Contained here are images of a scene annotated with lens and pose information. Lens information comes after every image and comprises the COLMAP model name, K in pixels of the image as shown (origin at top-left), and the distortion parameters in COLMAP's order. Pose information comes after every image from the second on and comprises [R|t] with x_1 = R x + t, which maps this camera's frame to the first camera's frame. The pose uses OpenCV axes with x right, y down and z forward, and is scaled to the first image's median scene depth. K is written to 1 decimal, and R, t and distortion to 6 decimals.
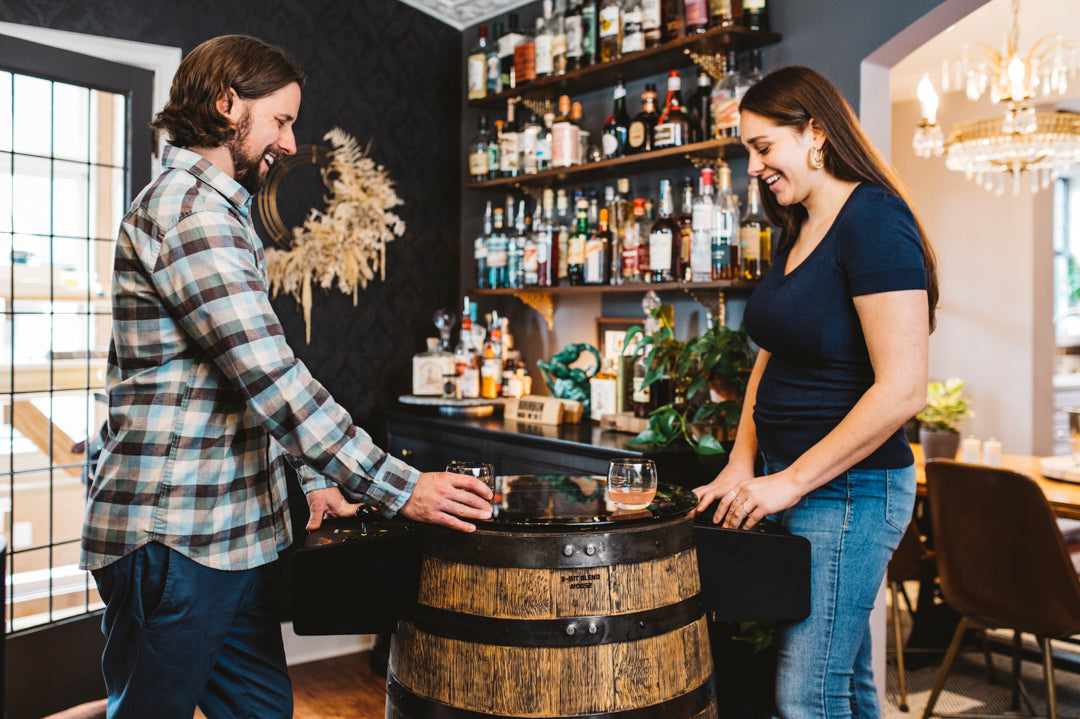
lens RADIAL K [[1078.2, 0, 538.8], [0, 1078.2, 322.5], [0, 0, 1]] dist [-0.056437, 0.034694]
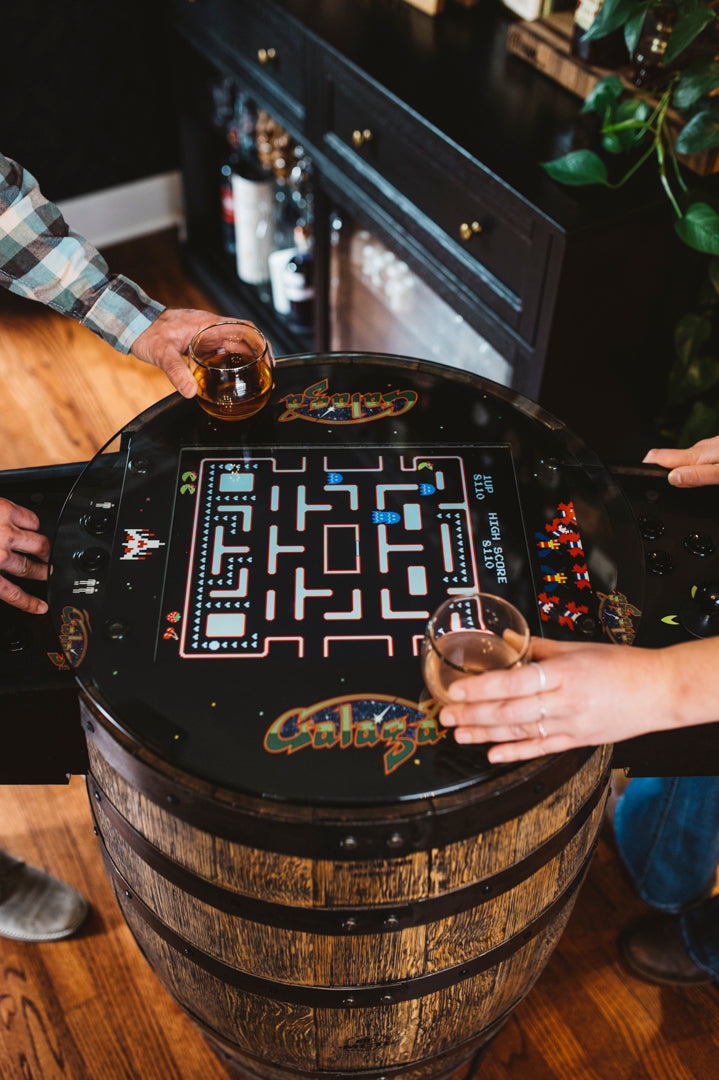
lens RADIAL K [[1061.5, 0, 365.9], [0, 1061.5, 539.2], [0, 0, 1]] dist [-0.073288, 0.102548]
pose [[0.996186, 0.076319, -0.042289, 0.025477], [-0.019745, 0.669286, 0.742743, -0.136142], [0.084989, -0.739075, 0.668240, 0.443711]]
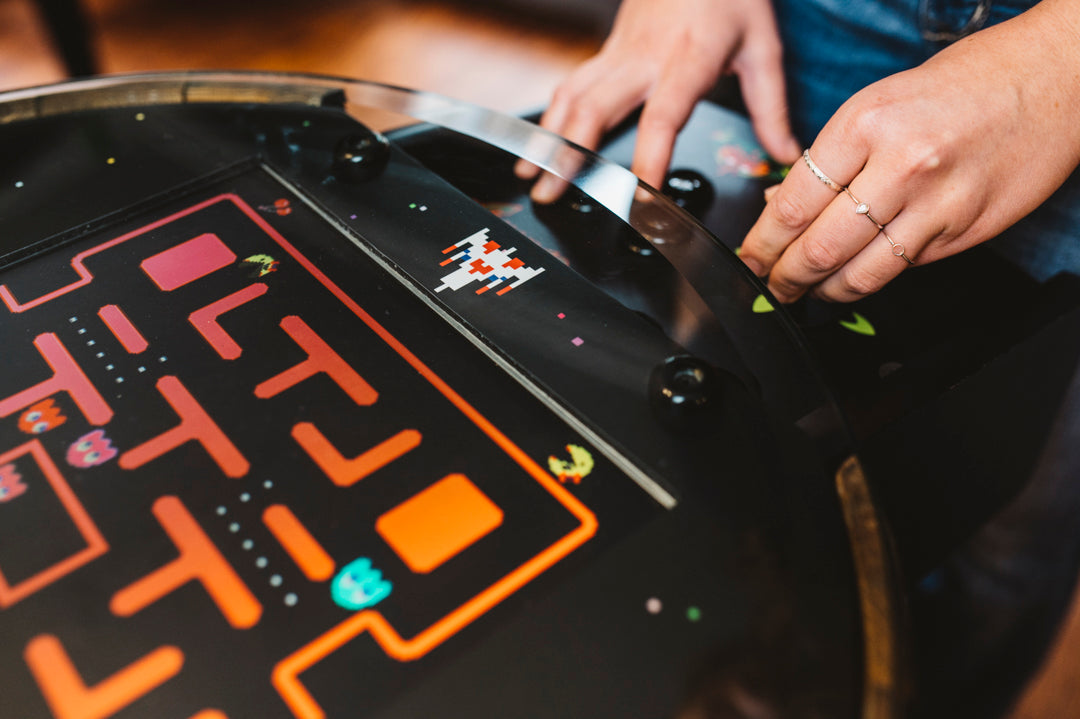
lens RADIAL K [[1061.5, 0, 540.0], [0, 1061.5, 359.5], [0, 0, 1]] dist [-0.073288, 0.102548]
pose [[-0.834703, 0.390515, -0.388288, -0.005456], [0.019891, 0.726001, 0.687406, 0.023482], [0.550340, 0.566057, -0.613763, 0.753158]]
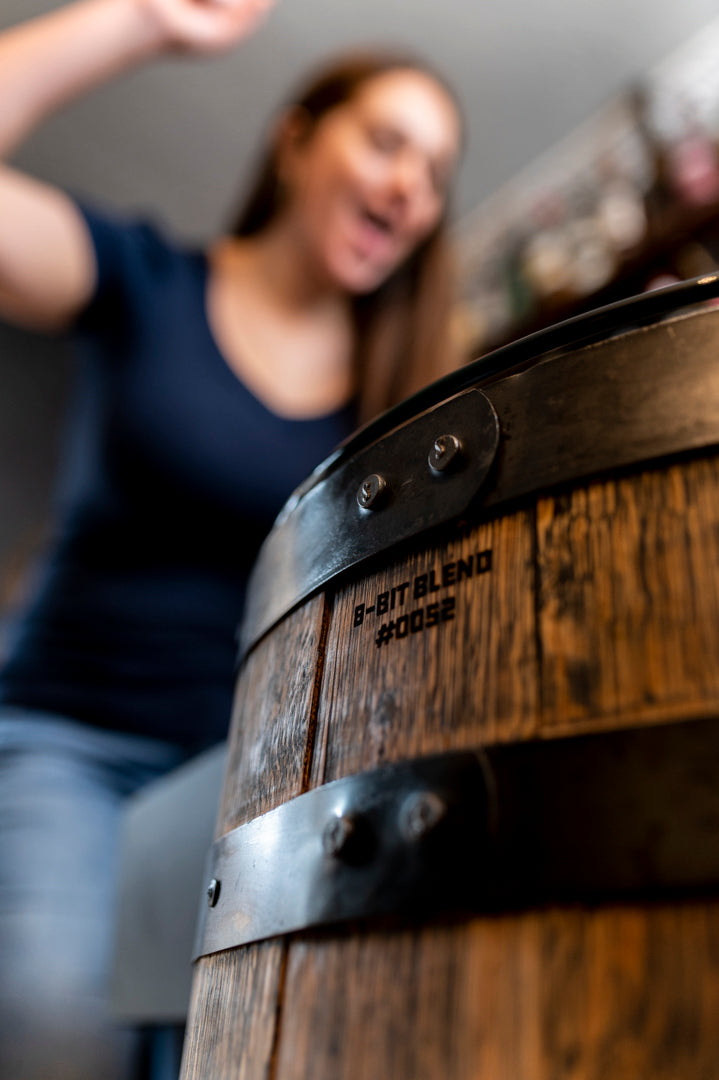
lens RADIAL K [[1085.9, 0, 359.5], [0, 1085.9, 540.0], [0, 0, 1]] dist [-0.077012, 0.103628]
pose [[0.554895, -0.359324, -0.750318, 0.109148], [0.000211, 0.901972, -0.431794, 0.181566], [0.831920, 0.239442, 0.500576, 0.504051]]
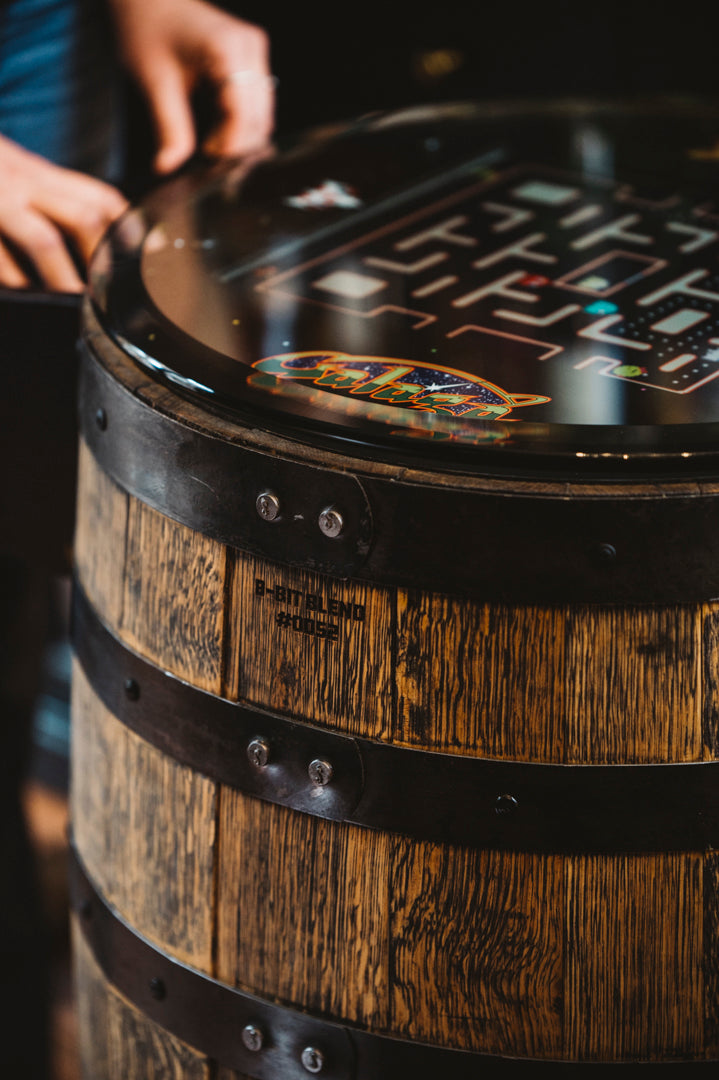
lens RADIAL K [[3520.6, 0, 359.4], [0, 3520.6, 539.9], [0, 0, 1]] dist [-0.051656, -1.060656]
pose [[0.717320, 0.272911, -0.641070, 0.375580], [0.025678, 0.909115, 0.415753, -0.100086], [0.696270, -0.314690, 0.645119, 0.225580]]
